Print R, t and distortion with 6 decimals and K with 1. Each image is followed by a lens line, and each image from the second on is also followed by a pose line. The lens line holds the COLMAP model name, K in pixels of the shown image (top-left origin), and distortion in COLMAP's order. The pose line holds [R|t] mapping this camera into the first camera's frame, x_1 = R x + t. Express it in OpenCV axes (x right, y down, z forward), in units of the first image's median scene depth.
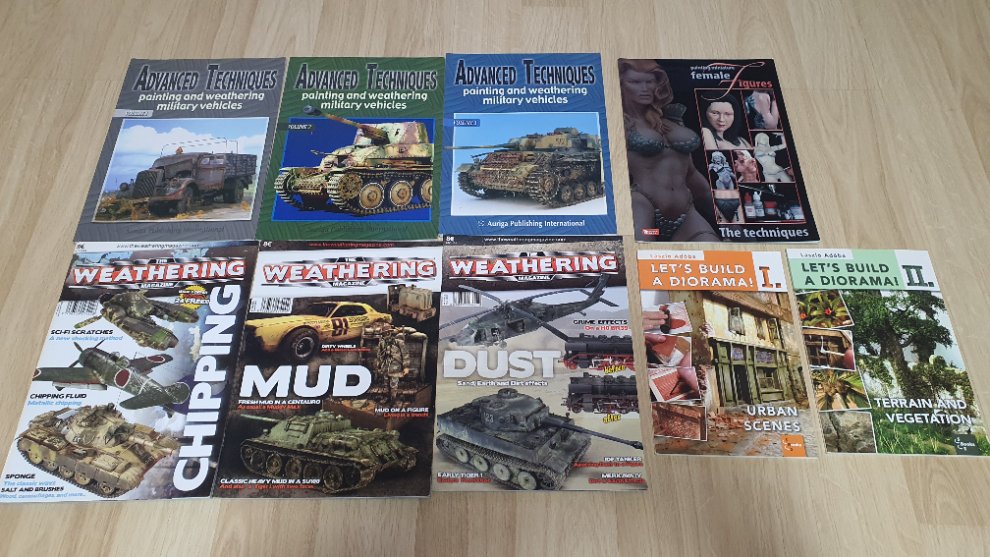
lens RADIAL K [[850.6, 0, 495.0], [0, 850.6, 278.5], [0, 0, 1]] dist [-0.063130, 0.101319]
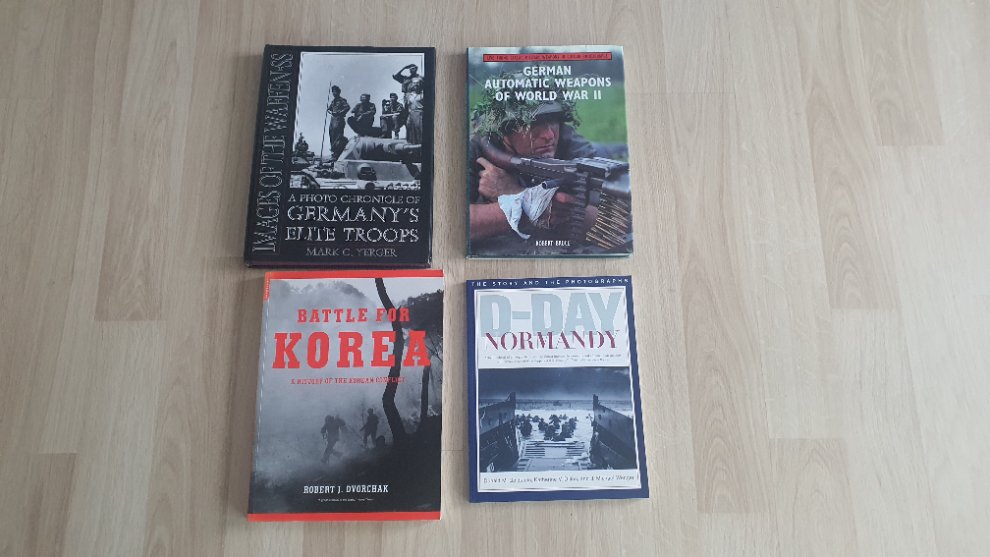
lens RADIAL K [[850.6, 0, 495.0], [0, 850.6, 278.5], [0, 0, 1]] dist [-0.063130, 0.101319]
pose [[0.999335, -0.017148, 0.032189, 0.118048], [0.006621, 0.953210, 0.302238, -0.329985], [-0.035866, -0.301824, 0.952689, -0.080018]]
